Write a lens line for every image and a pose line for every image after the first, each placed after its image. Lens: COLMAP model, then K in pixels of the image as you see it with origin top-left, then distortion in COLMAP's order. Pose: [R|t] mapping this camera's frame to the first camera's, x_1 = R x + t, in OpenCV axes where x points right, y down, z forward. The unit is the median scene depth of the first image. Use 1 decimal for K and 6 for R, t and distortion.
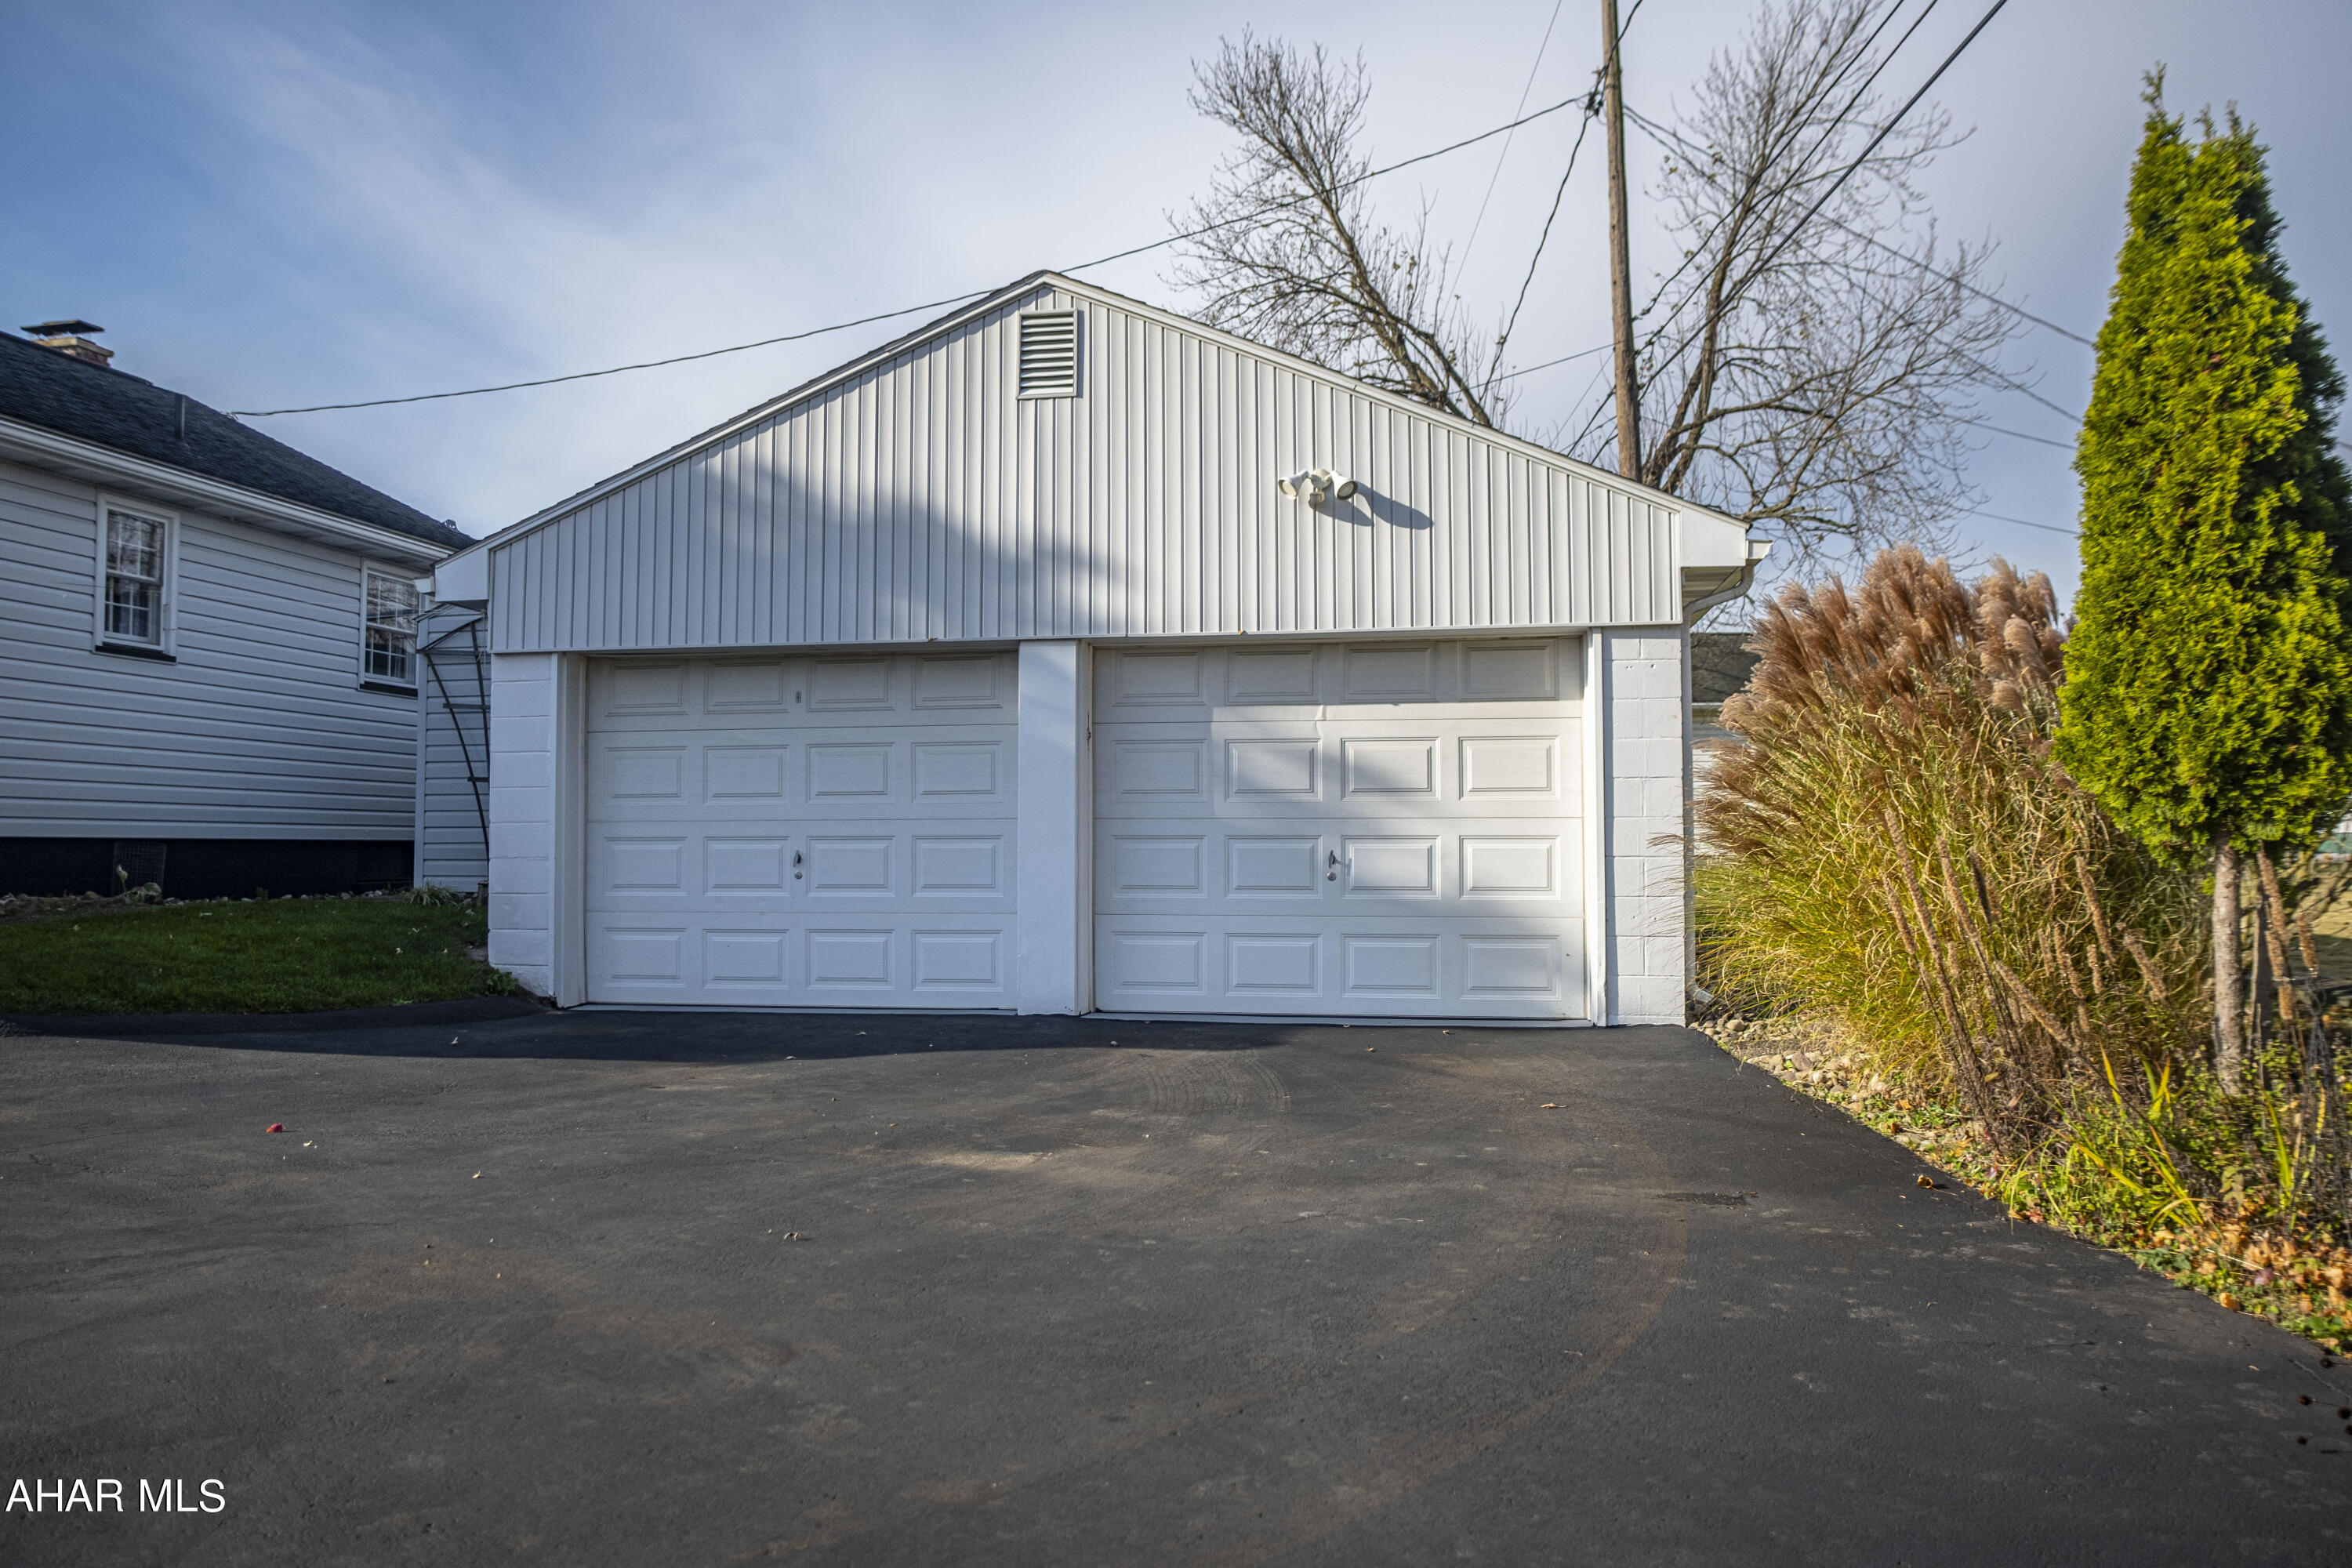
lens RADIAL K [[1663.7, 0, 1168.4], [0, 1663.7, 771.6], [0, 0, 1]] dist [-0.076071, 0.040083]
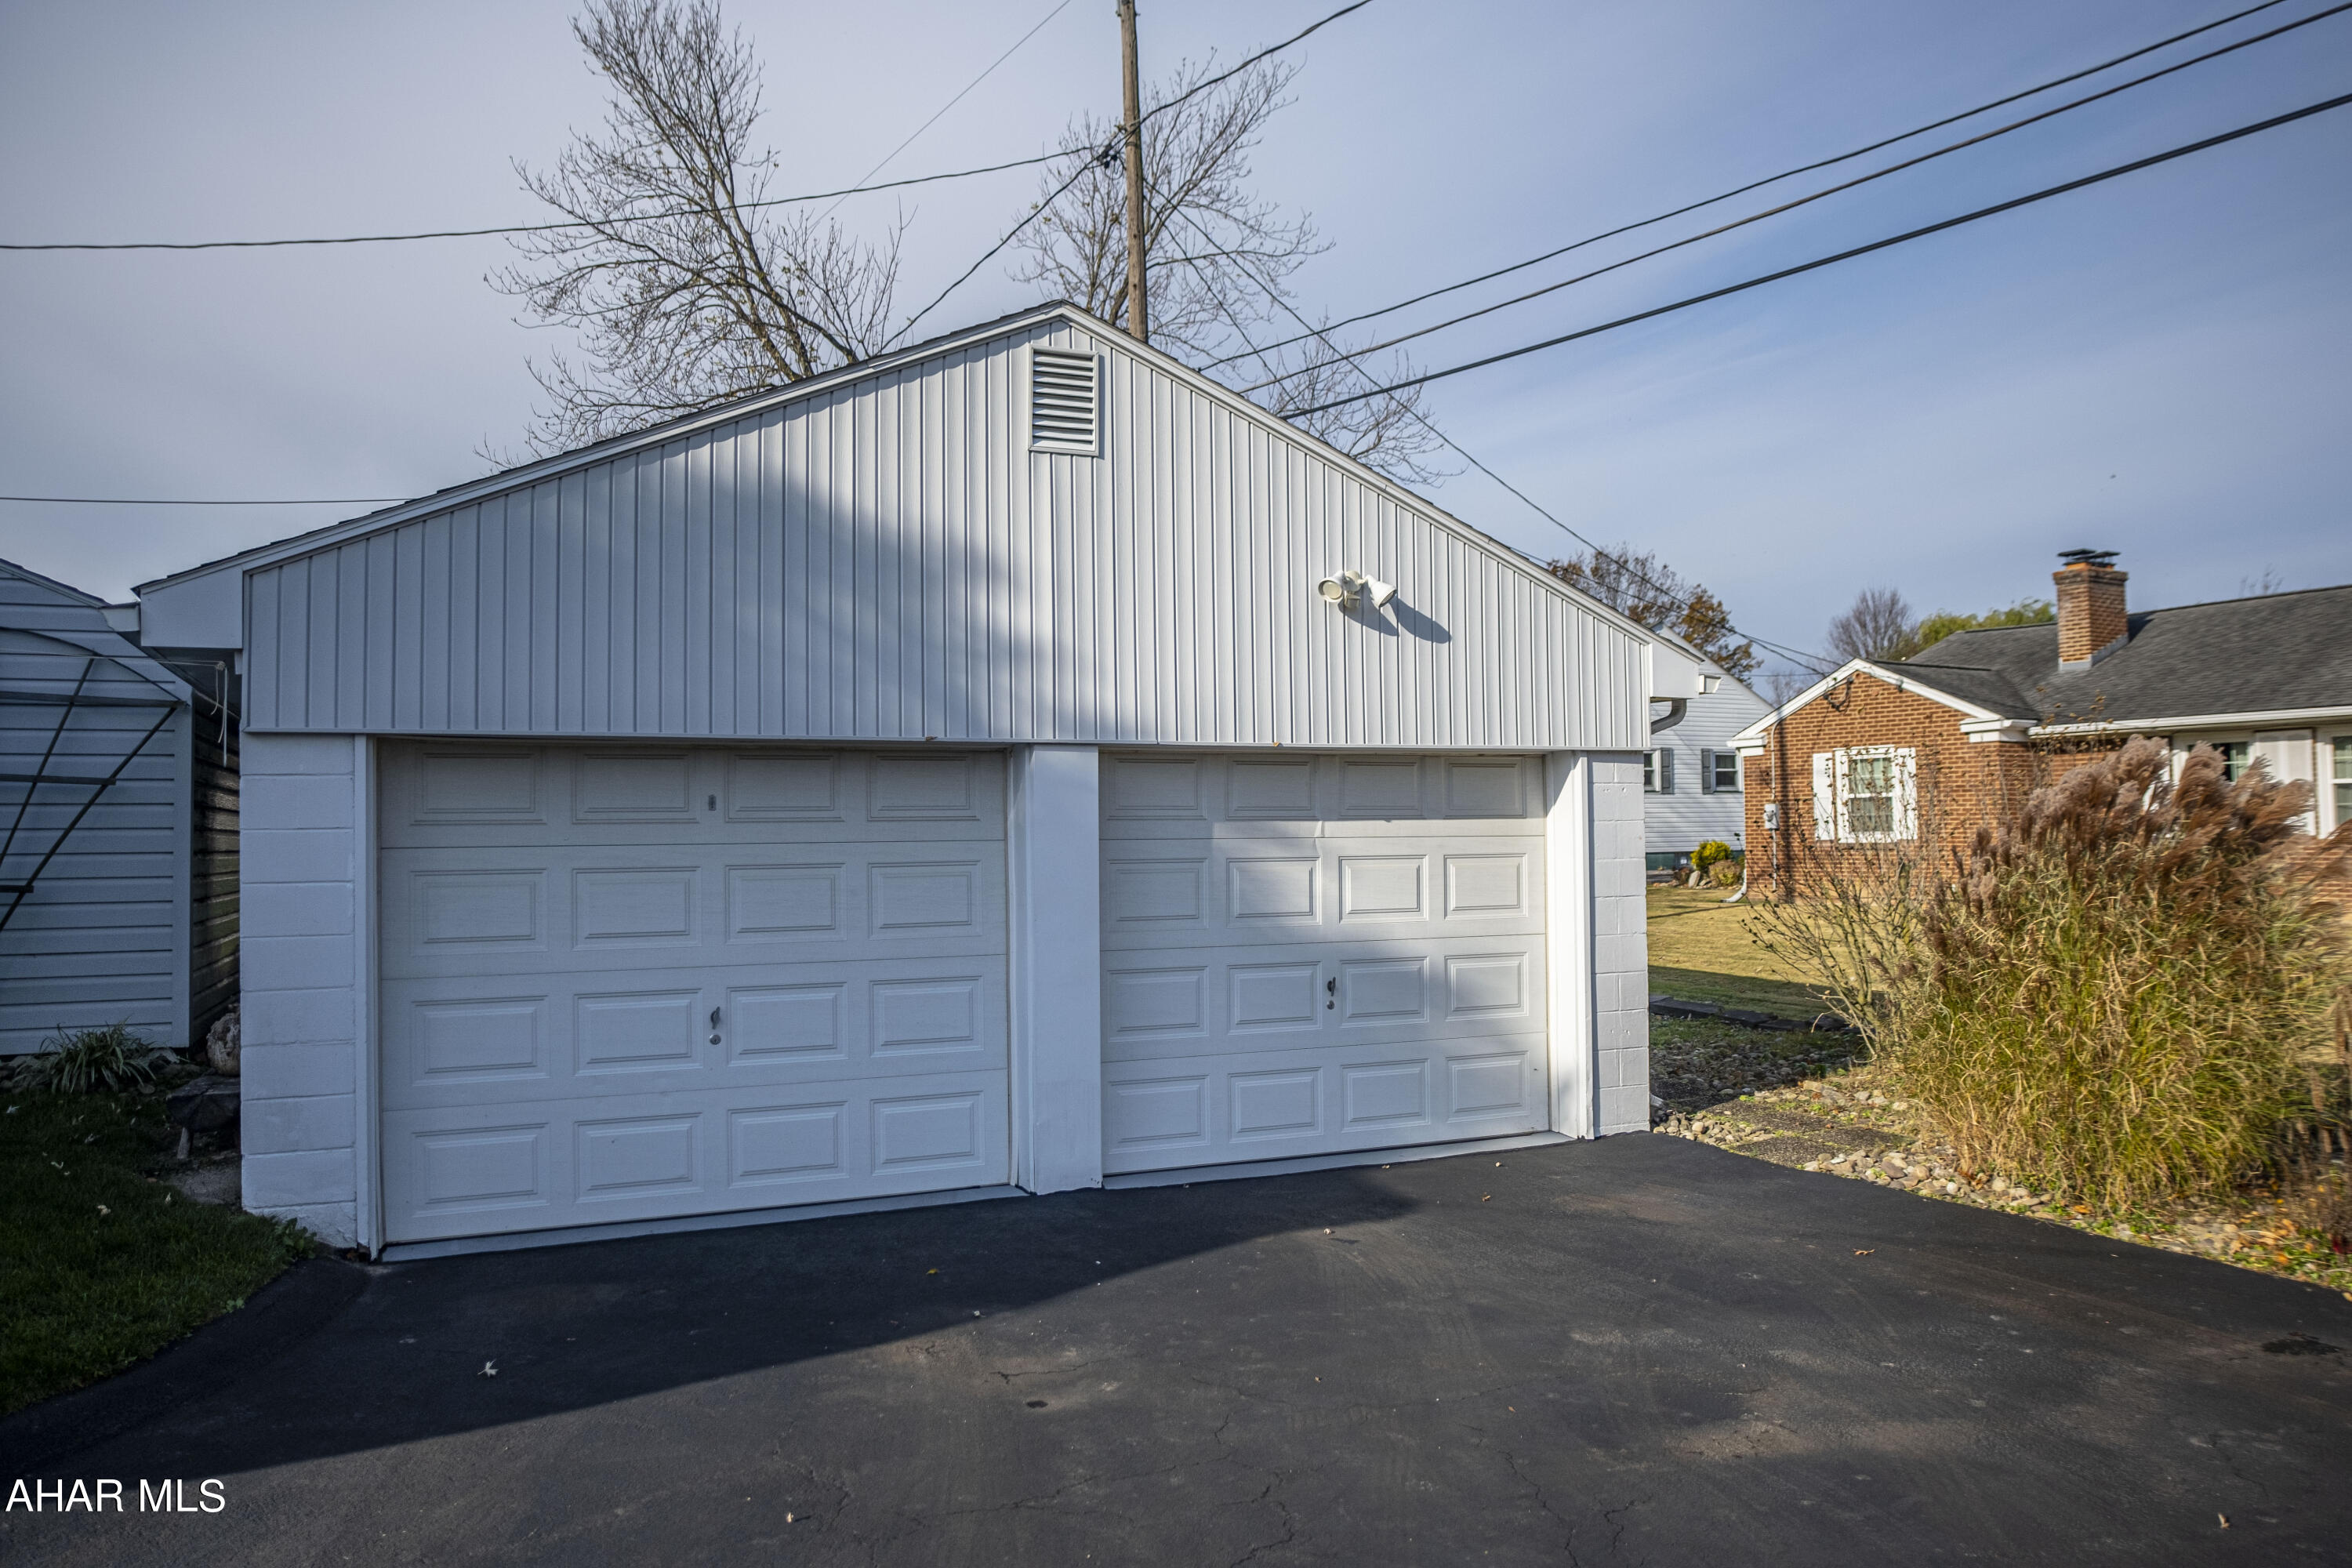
lens RADIAL K [[1663.7, 0, 1168.4], [0, 1663.7, 771.6], [0, 0, 1]] dist [-0.076071, 0.040083]
pose [[0.828159, 0.013773, 0.560324, -0.492371], [-0.017013, 0.999855, 0.000569, -0.065585], [-0.560235, -0.010004, 0.828273, 0.272080]]
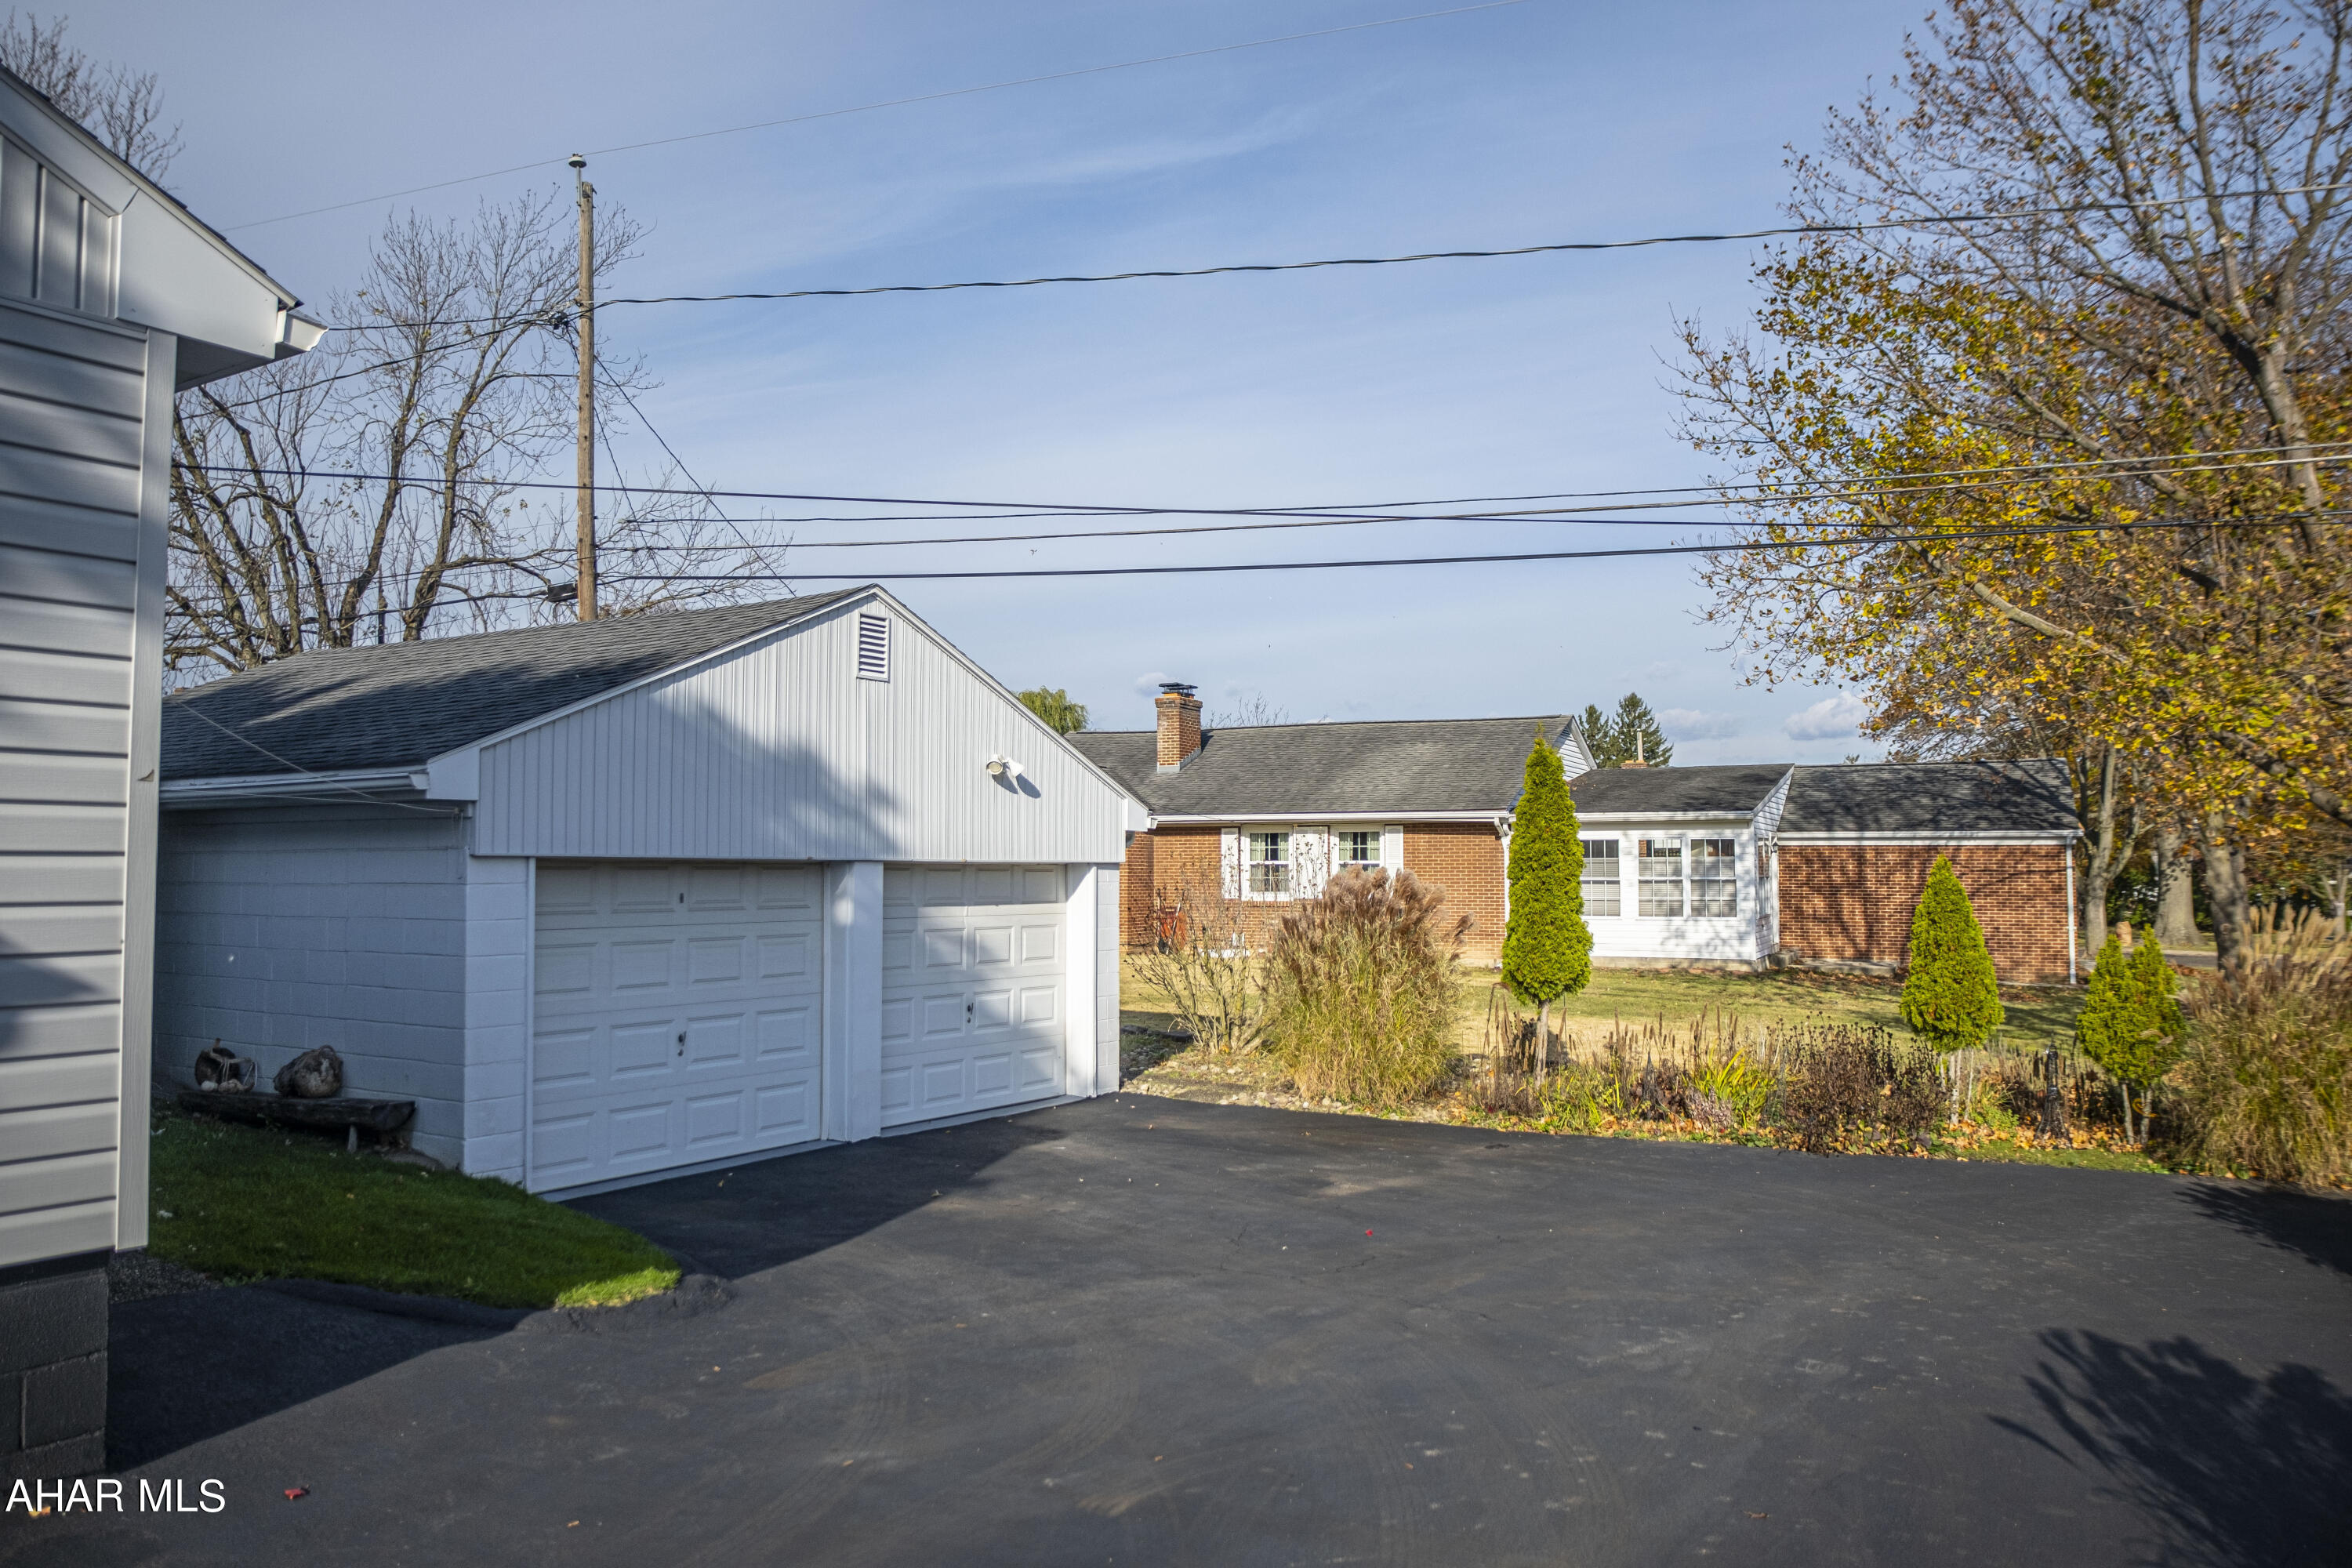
lens RADIAL K [[1663.7, 0, 1168.4], [0, 1663.7, 771.6], [0, 0, 1]] dist [-0.076071, 0.040083]
pose [[0.374981, 0.056860, 0.925287, -1.213781], [-0.048861, 0.997942, -0.041523, -0.105806], [-0.925744, -0.029641, 0.376988, 0.265338]]
